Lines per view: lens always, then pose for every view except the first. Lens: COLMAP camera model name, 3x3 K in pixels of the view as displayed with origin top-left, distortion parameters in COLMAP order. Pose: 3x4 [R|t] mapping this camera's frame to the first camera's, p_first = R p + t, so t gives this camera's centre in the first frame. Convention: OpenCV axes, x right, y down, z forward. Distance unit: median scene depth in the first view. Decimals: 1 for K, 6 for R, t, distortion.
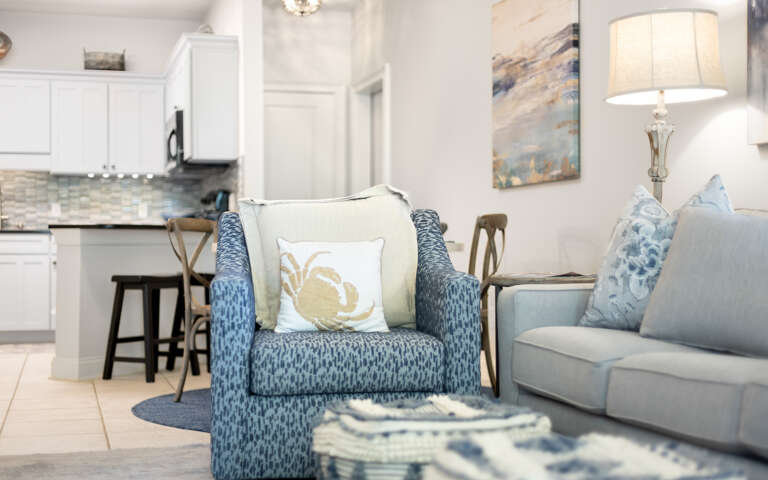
lens RADIAL K [[1127.7, 0, 371.2], [0, 1127.7, 252.7], [0, 0, 1]] dist [0.007653, -0.024906]
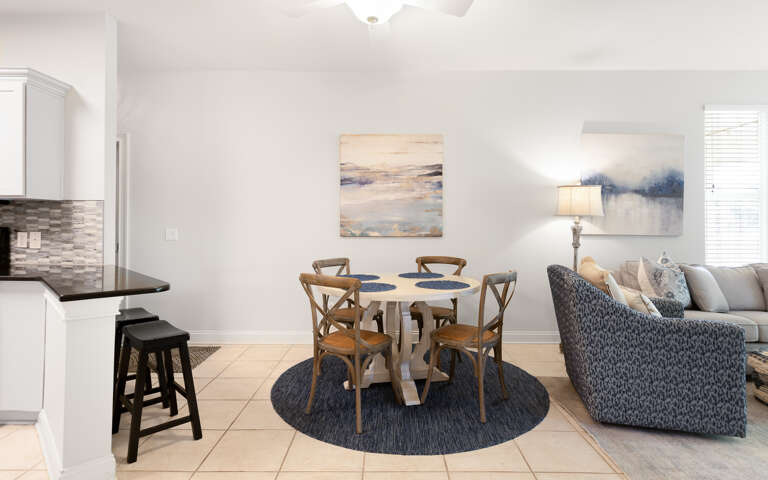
lens RADIAL K [[416.1, 0, 381.7], [0, 416.1, 223.8], [0, 0, 1]] dist [0.002236, -0.000289]
pose [[0.273999, 0.000927, 0.961730, -0.401602], [-0.000480, 1.000000, -0.000827, -0.059165], [-0.961730, -0.000235, 0.273999, 0.588010]]
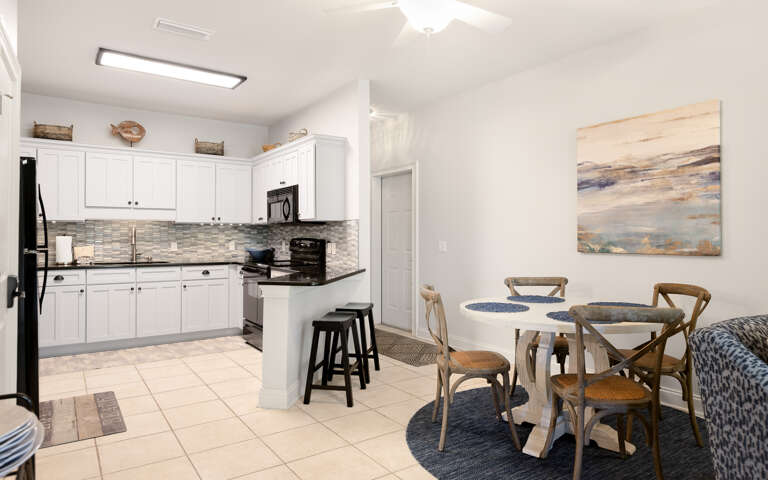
lens RADIAL K [[471.4, 0, 384.0], [0, 471.4, 240.0], [0, 0, 1]] dist [-0.008058, -0.001737]
pose [[0.944192, -0.002033, 0.329389, -0.264721], [0.000618, 0.999990, 0.004399, -0.058471], [-0.329394, -0.003950, 0.944184, 0.386890]]
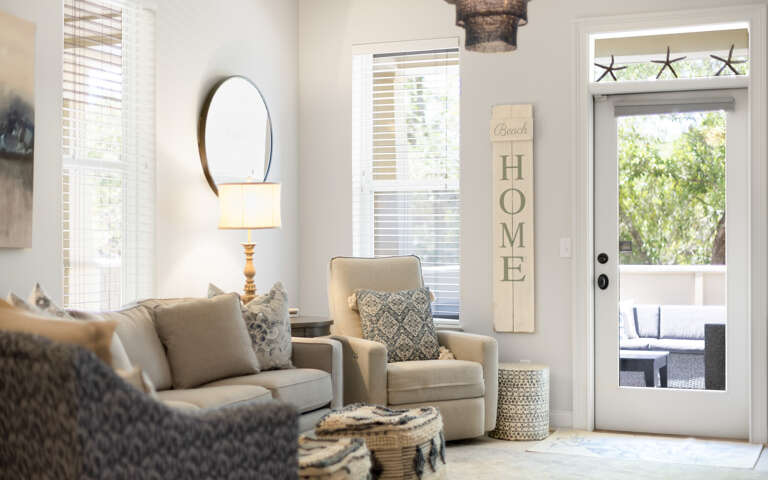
lens RADIAL K [[1103.4, 0, 384.0], [0, 1103.4, 240.0], [0, 0, 1]] dist [-0.004320, -0.011176]
pose [[-0.772917, -0.002615, 0.634502, -0.342234], [-0.004248, 0.999990, -0.001053, -0.049324], [-0.634493, -0.003509, -0.772920, 0.720649]]
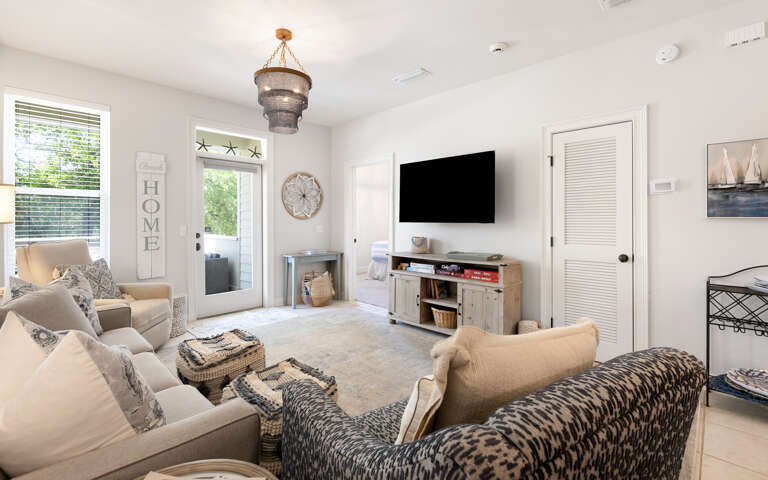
lens RADIAL K [[343.2, 0, 384.3], [0, 343.2, 219.4], [0, 0, 1]] dist [0.000350, 0.000018]
pose [[-0.861726, -0.006238, -0.507336, 0.075728], [-0.004423, 0.999979, -0.004783, -0.060913], [0.507355, -0.001878, -0.861735, 0.583740]]
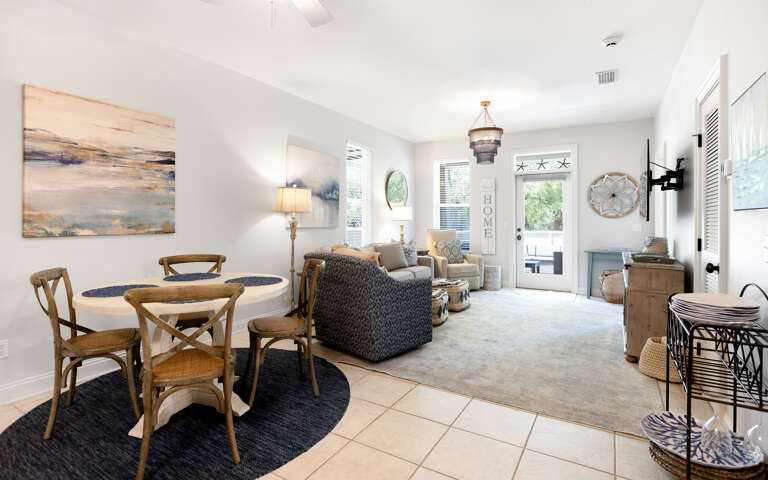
lens RADIAL K [[380.3, 0, 384.6], [0, 380.3, 219.0], [0, 0, 1]] dist [0.001889, 0.000454]
pose [[-0.691450, -0.000510, 0.722424, -0.350797], [-0.002506, 0.999995, -0.001693, -0.059312], [-0.722420, -0.002981, -0.691448, 0.782307]]
